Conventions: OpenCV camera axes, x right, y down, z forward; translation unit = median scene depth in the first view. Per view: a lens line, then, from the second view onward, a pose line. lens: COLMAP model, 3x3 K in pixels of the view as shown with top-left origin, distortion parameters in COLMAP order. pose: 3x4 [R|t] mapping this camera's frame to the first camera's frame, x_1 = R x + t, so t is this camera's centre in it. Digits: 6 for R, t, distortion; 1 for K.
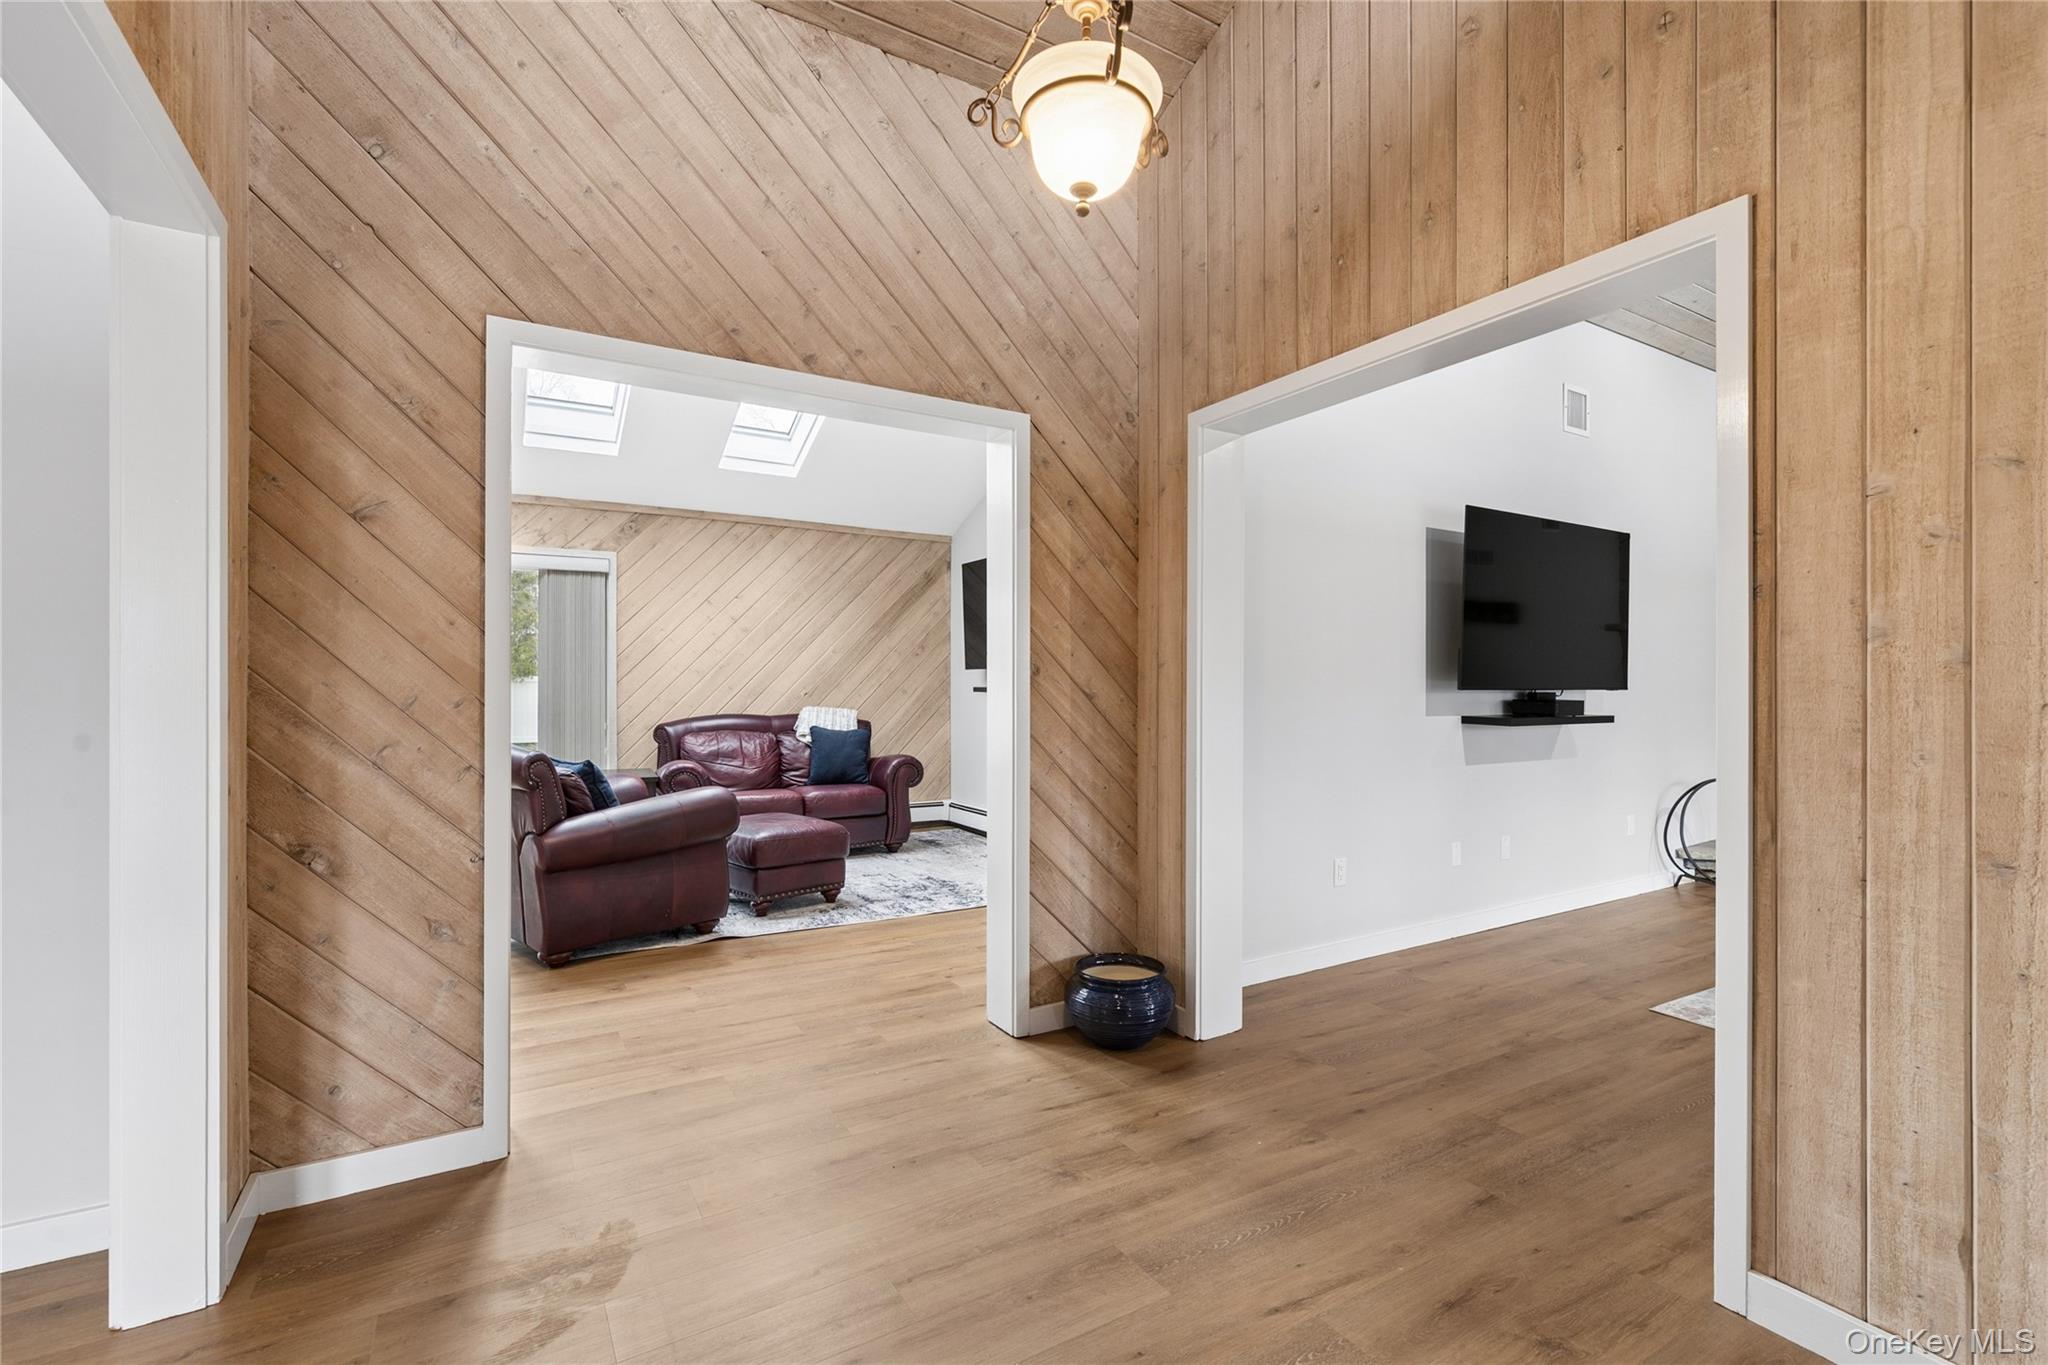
lens RADIAL K [[897.3, 0, 1031.6], [0, 897.3, 687.5], [0, 0, 1]] dist [0.002646, 0.000211]
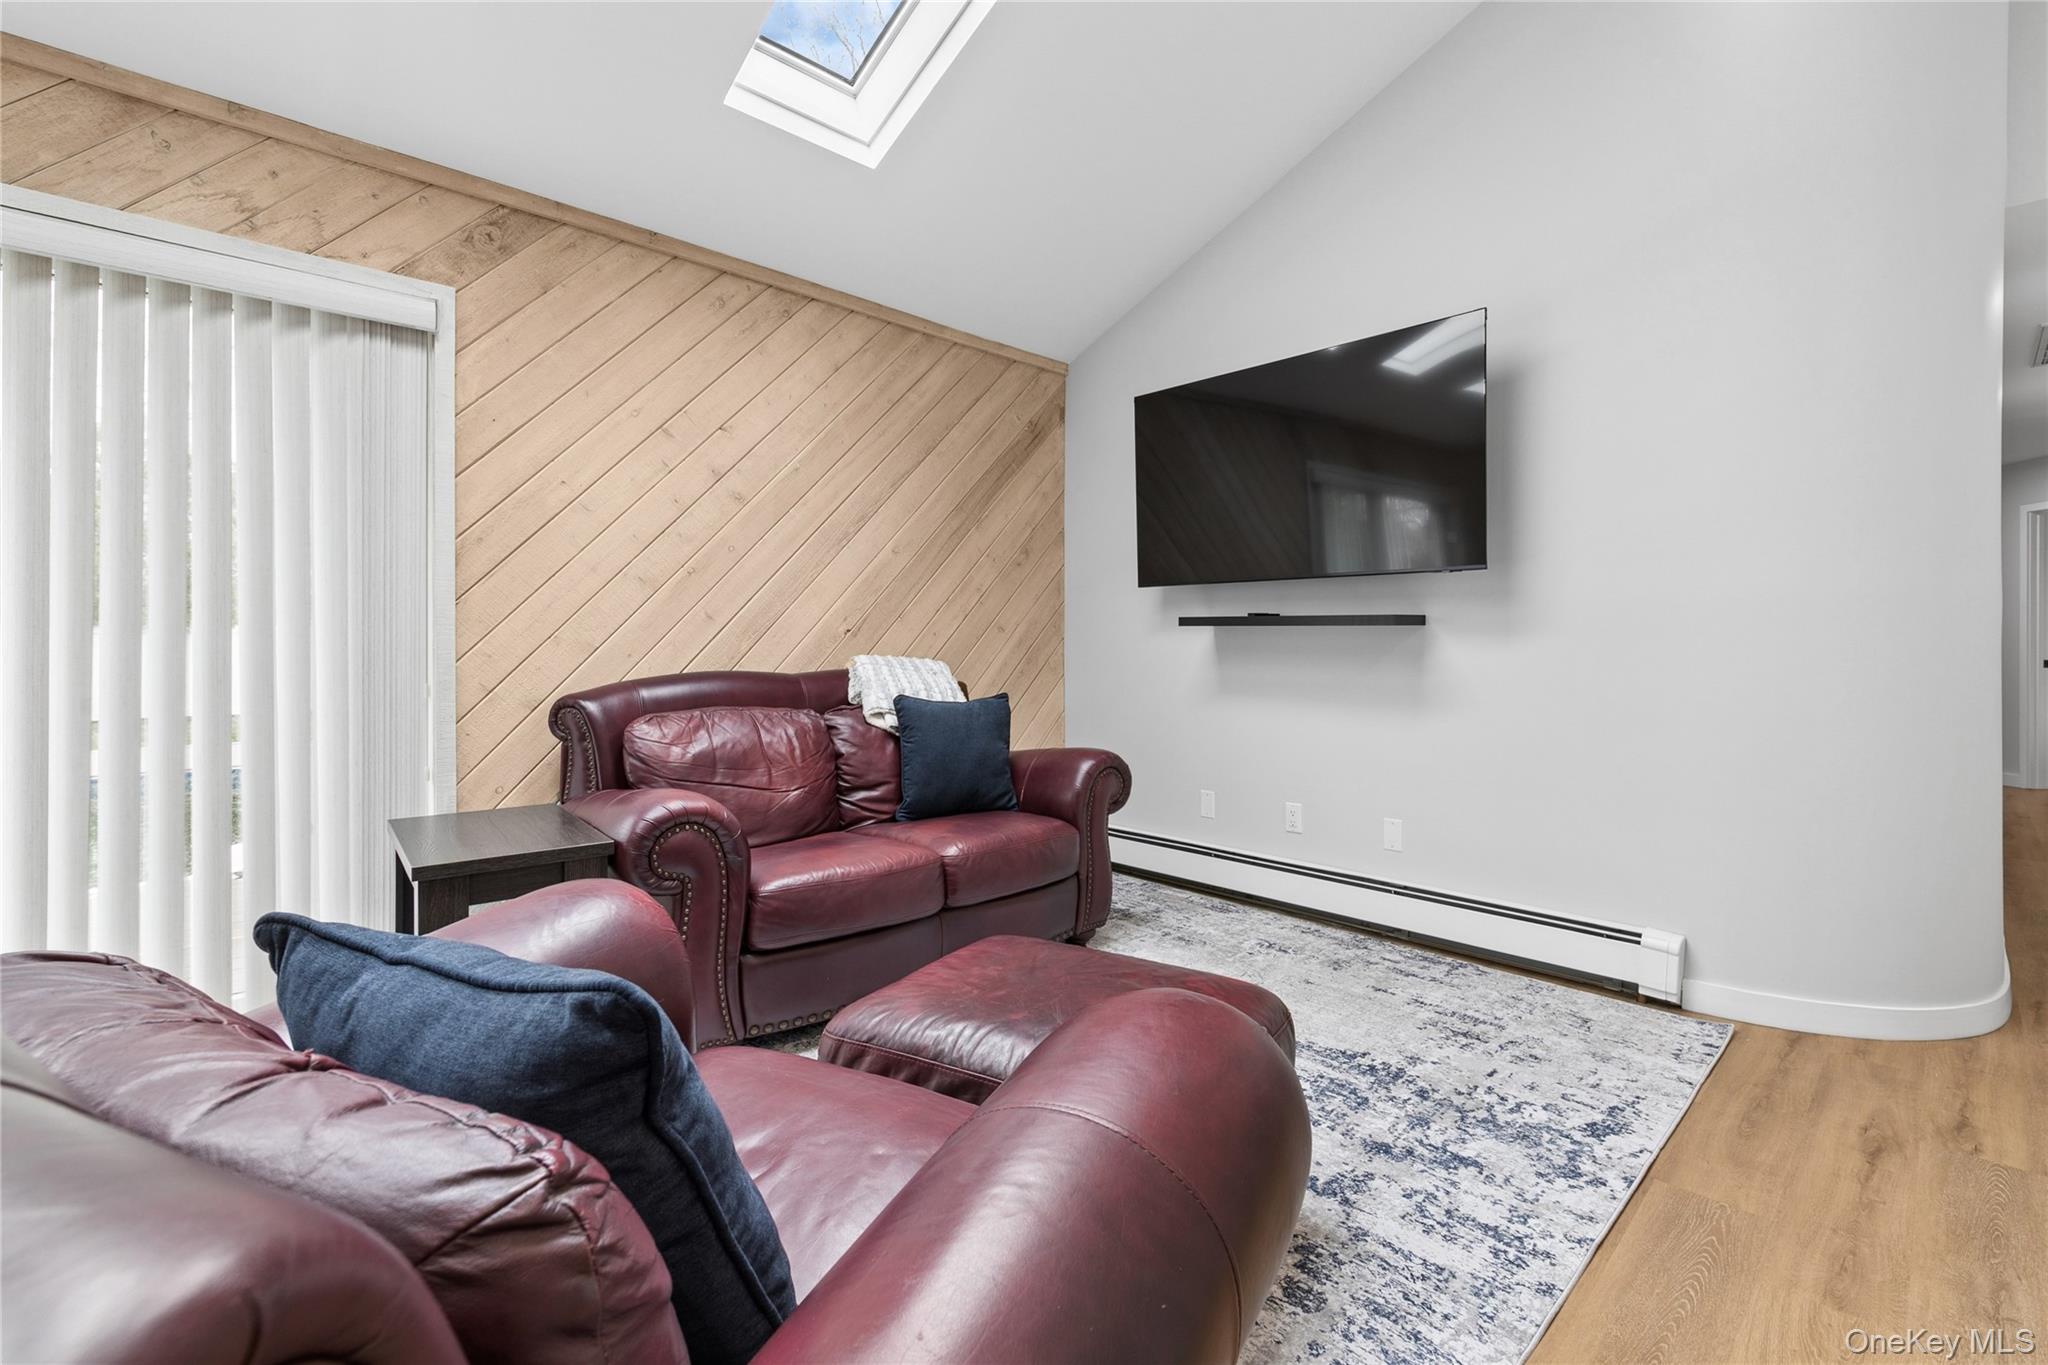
lens RADIAL K [[897.3, 0, 1034.7], [0, 897.3, 642.8], [0, 0, 1]] dist [0.002646, 0.000211]
pose [[0.975803, -0.001140, 0.218649, -0.270627], [0.001488, 0.999998, -0.001424, 0.015499], [-0.218647, 0.001715, 0.975802, 0.495630]]
